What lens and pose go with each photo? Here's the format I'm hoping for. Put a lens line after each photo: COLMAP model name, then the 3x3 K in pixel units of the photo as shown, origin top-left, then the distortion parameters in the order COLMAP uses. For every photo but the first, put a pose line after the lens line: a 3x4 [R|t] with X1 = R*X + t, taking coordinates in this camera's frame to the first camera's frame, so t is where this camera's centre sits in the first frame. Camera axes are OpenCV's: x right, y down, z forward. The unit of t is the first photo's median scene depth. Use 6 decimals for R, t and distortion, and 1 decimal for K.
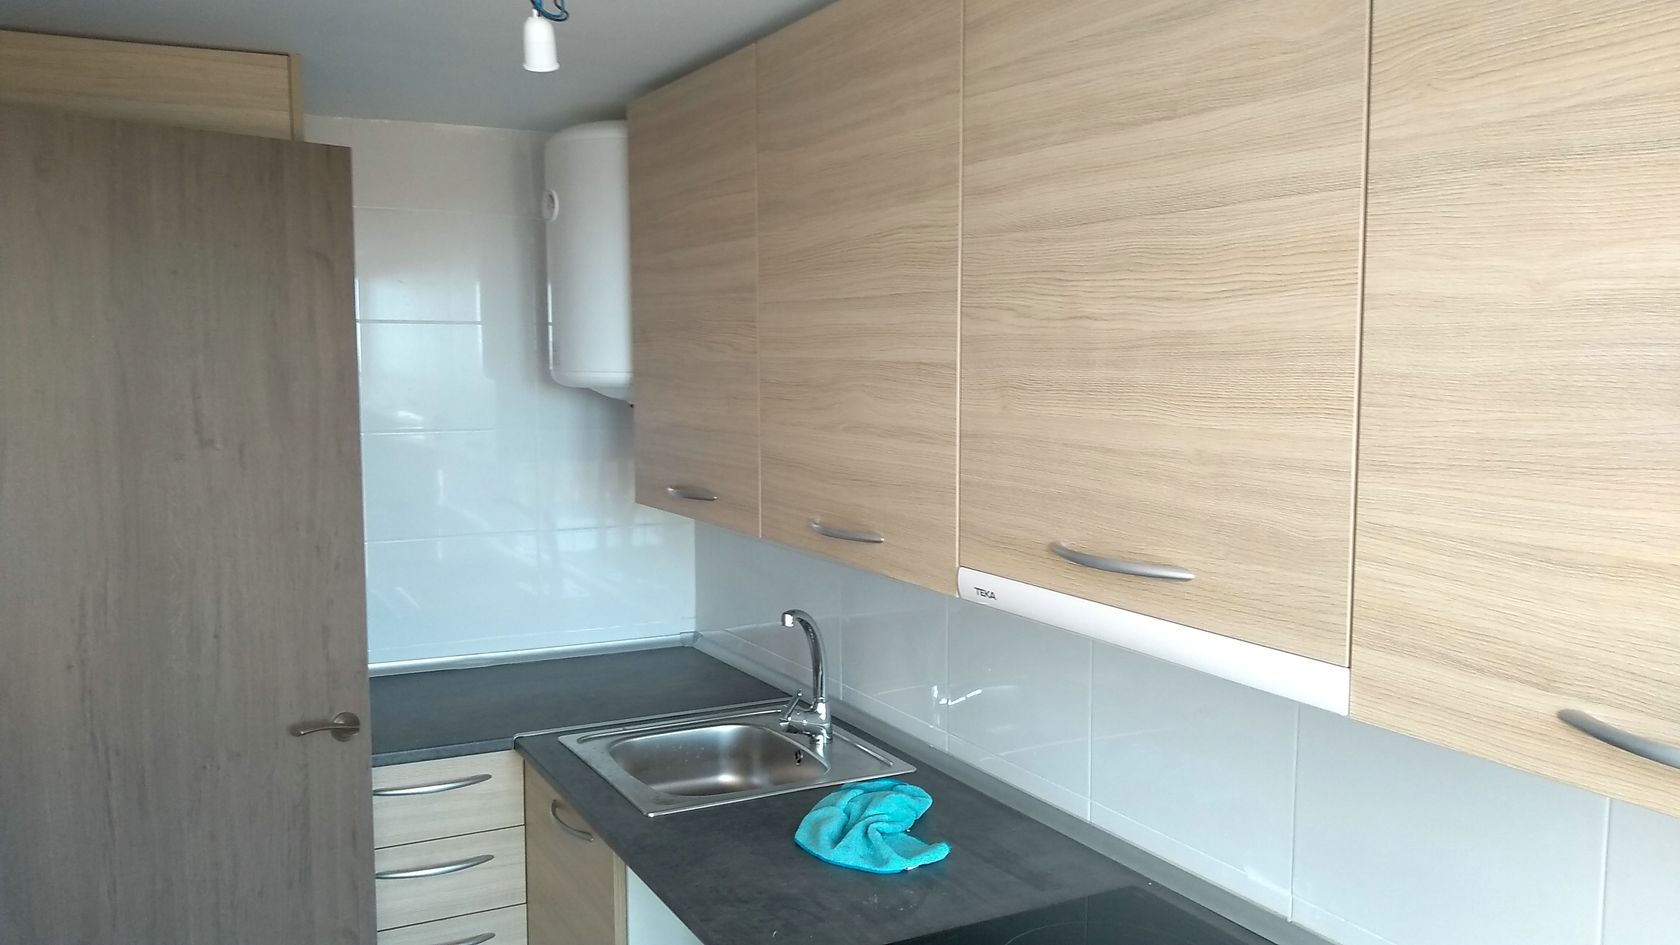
lens RADIAL K [[1293.3, 0, 840.0], [0, 1293.3, 472.5], [0, 0, 1]] dist [0.008210, -0.061008]
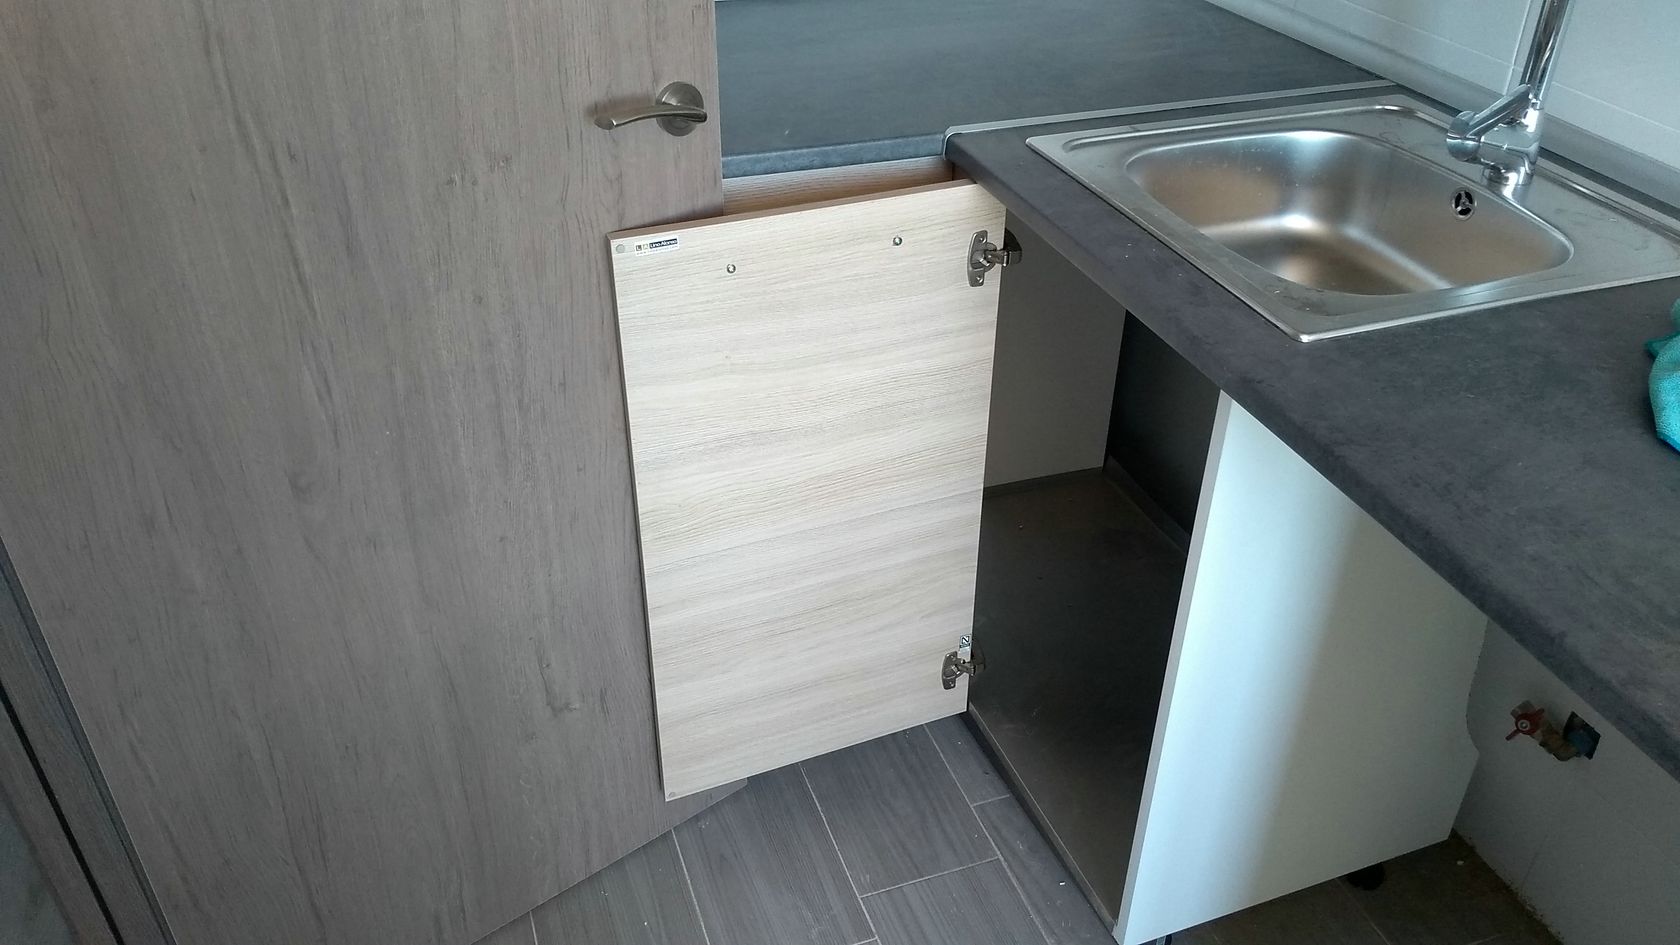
lens RADIAL K [[1293.3, 0, 840.0], [0, 1293.3, 472.5], [0, 0, 1]] dist [0.008210, -0.061008]
pose [[0.988368, 0.091607, -0.121395, -0.236592], [-0.020949, 0.872629, 0.487934, 0.061265], [0.150631, -0.479715, 0.864398, 0.461833]]
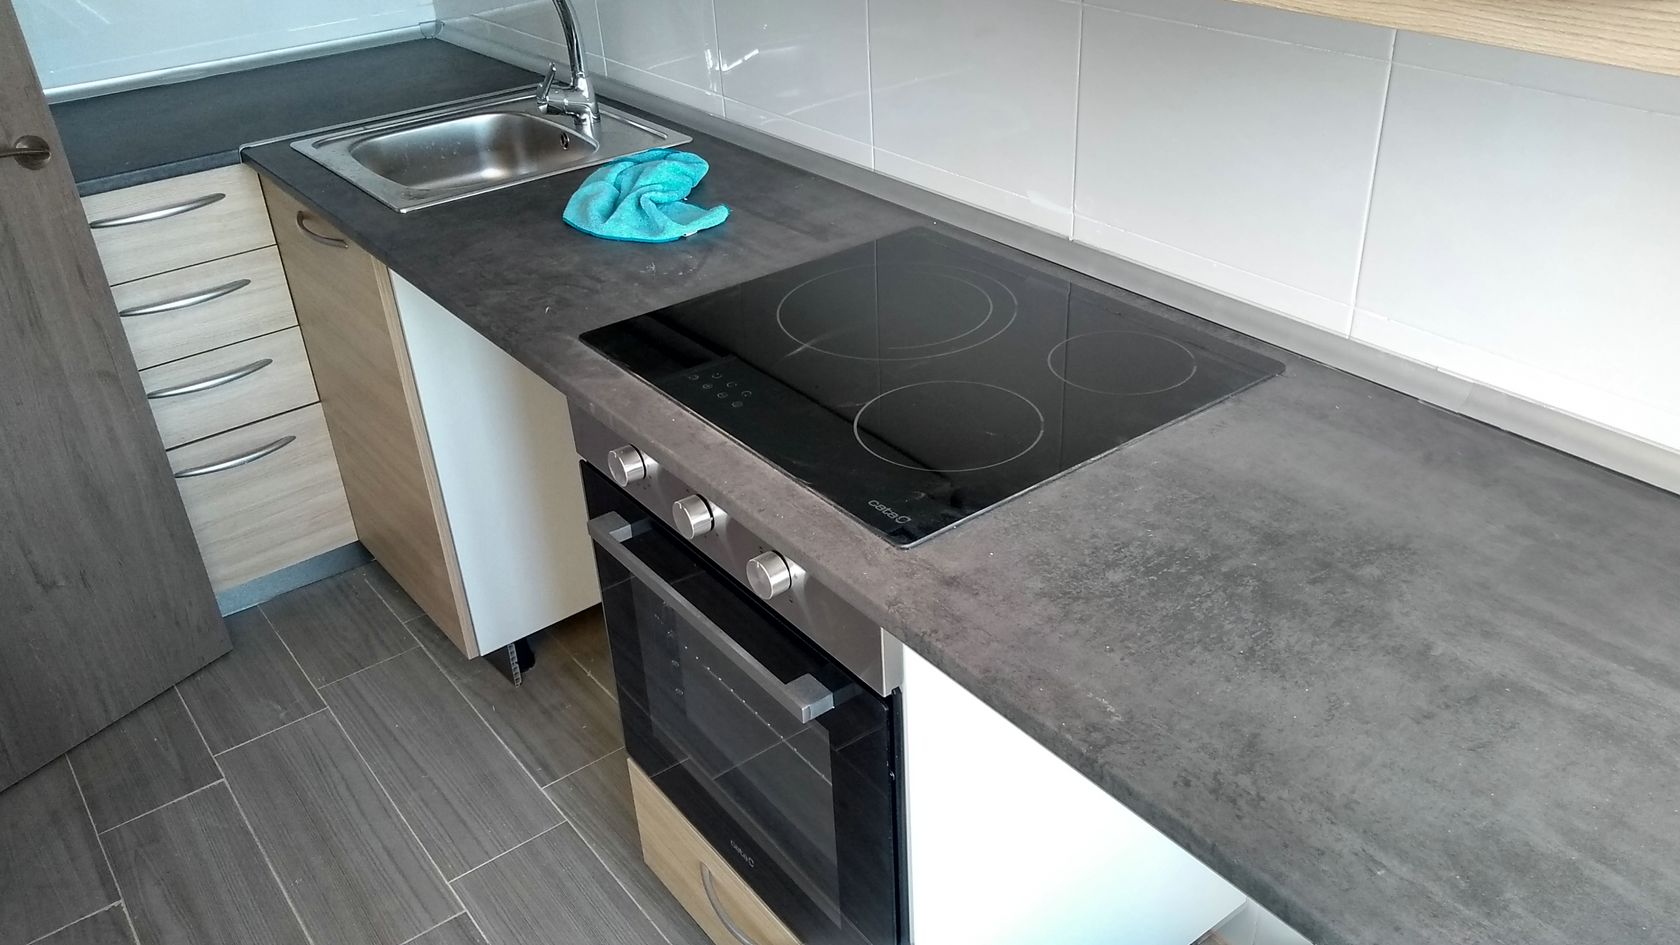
lens RADIAL K [[1293.3, 0, 840.0], [0, 1293.3, 472.5], [0, 0, 1]] dist [0.008210, -0.061008]
pose [[0.986014, -0.120882, 0.114734, 0.028942], [0.060581, 0.901290, 0.428959, 0.054378], [-0.155262, -0.416009, 0.896008, 0.052973]]
